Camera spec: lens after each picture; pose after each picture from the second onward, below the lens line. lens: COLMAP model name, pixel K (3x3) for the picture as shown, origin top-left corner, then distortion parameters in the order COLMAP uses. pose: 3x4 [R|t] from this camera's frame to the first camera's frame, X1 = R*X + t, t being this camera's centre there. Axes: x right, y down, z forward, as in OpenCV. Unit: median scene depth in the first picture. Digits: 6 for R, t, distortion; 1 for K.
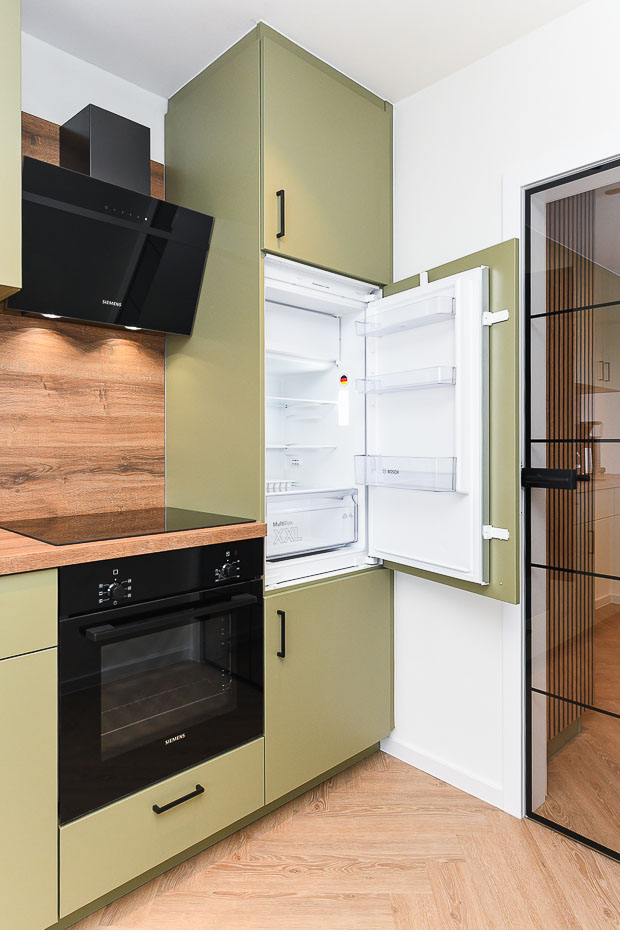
lens RADIAL K [[578.3, 0, 312.5], [0, 578.3, 447.0], [0, 0, 1]] dist [0.006039, -0.000919]
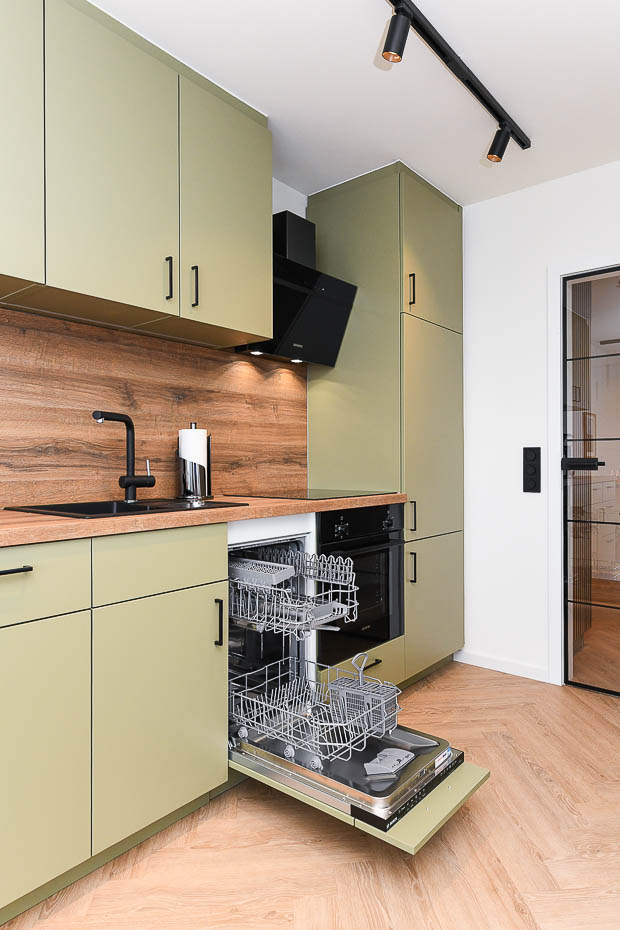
lens RADIAL K [[591.9, 0, 310.0], [0, 591.9, 465.0], [0, 0, 1]] dist [0.000226, 0.000961]
pose [[0.993467, -0.002664, 0.114085, -0.459261], [0.002794, 0.999996, -0.000976, 0.052308], [-0.114082, 0.001288, 0.993471, -0.463656]]
